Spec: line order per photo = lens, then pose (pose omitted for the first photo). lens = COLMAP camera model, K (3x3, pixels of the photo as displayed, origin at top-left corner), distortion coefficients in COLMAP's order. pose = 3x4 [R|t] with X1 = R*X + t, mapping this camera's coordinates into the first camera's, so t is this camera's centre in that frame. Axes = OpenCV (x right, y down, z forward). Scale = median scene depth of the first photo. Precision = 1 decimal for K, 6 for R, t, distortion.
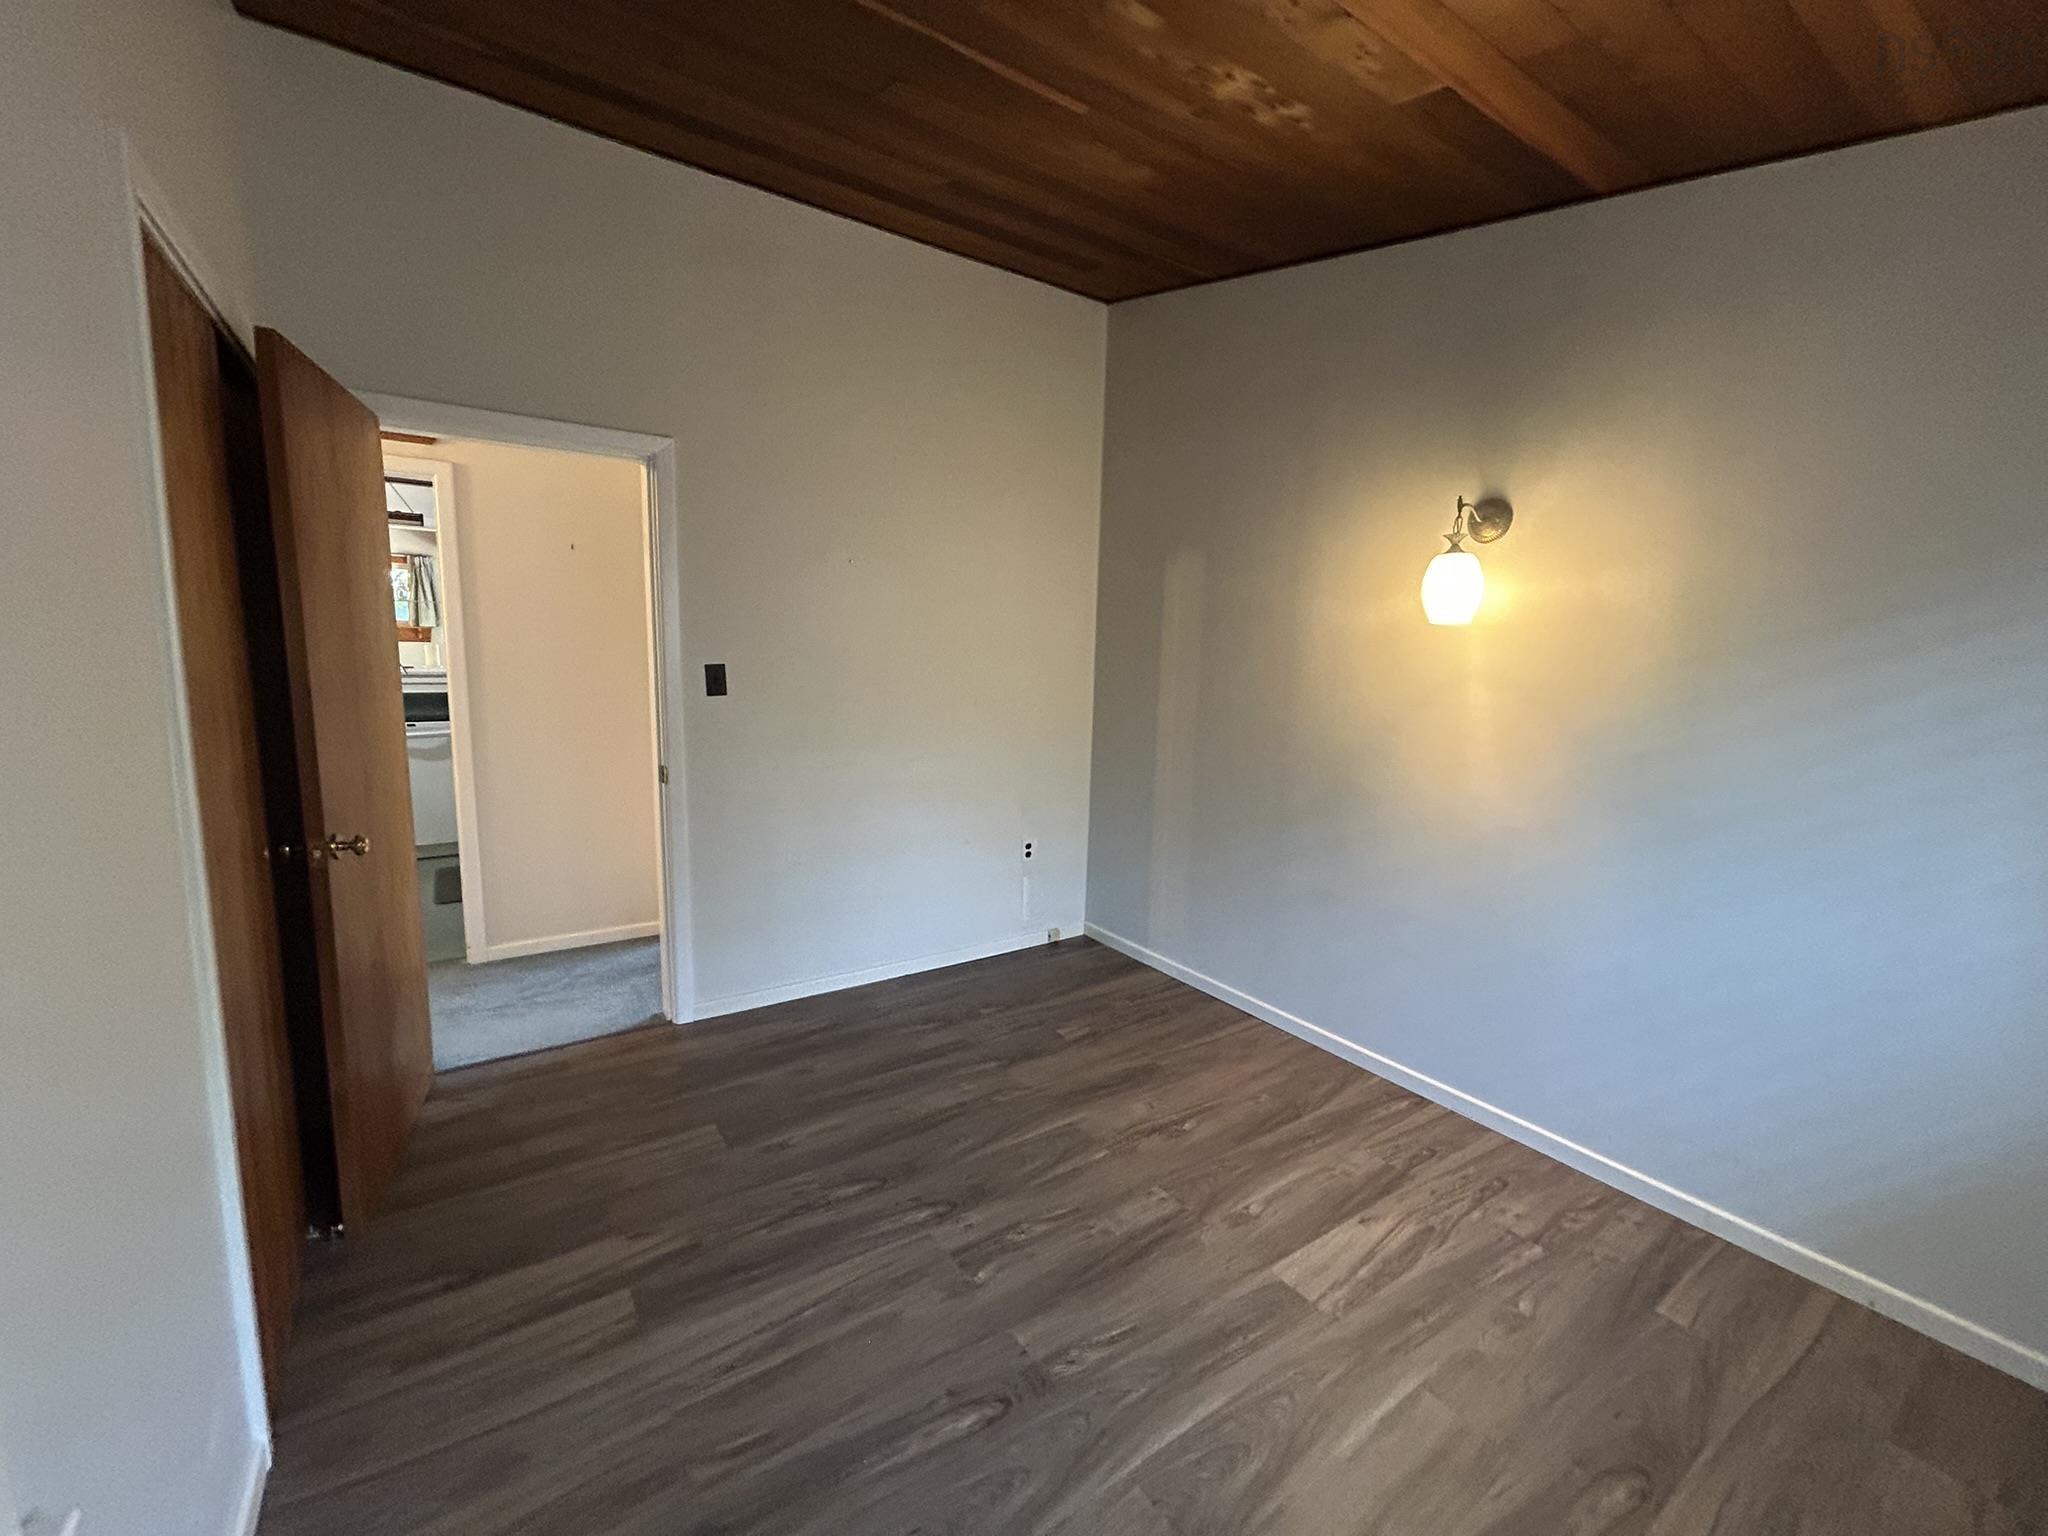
lens RADIAL K [[833.1, 0, 1025.3], [0, 833.1, 765.6], [0, 0, 1]] dist [0.000577, 0.000545]
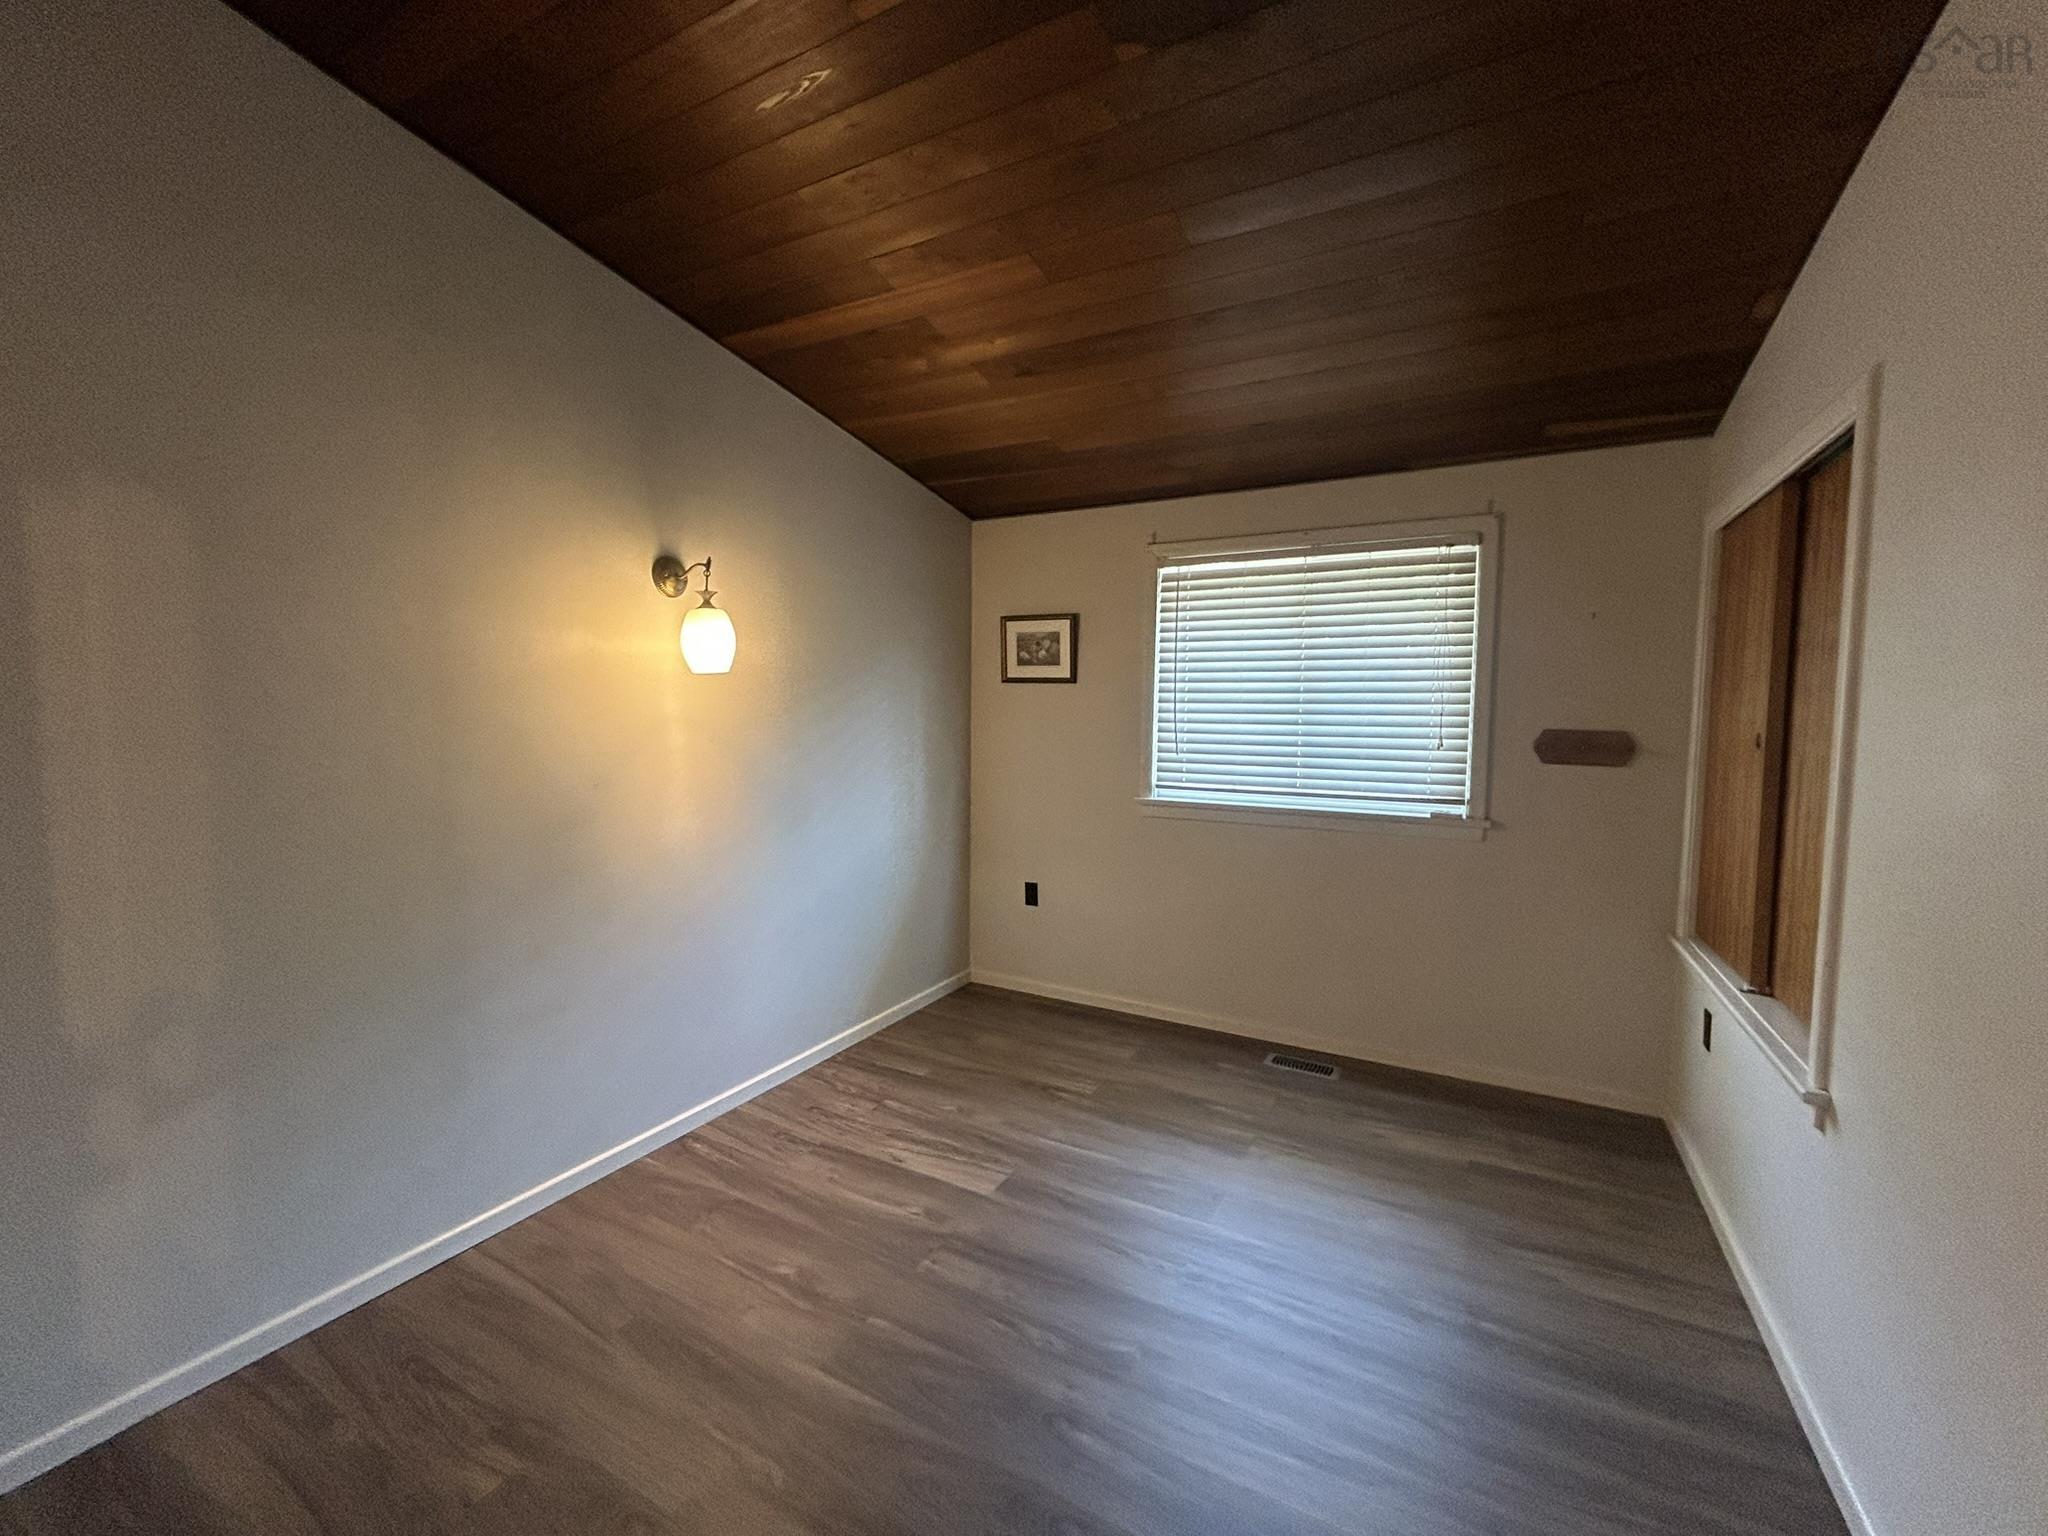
lens RADIAL K [[833.1, 0, 1025.3], [0, 833.1, 765.6], [0, 0, 1]] dist [0.000577, 0.000545]
pose [[-0.447505, -0.098891, 0.888797, -0.647758], [0.098796, 0.982316, 0.159040, -0.187782], [-0.888808, 0.158981, -0.429821, 1.140714]]
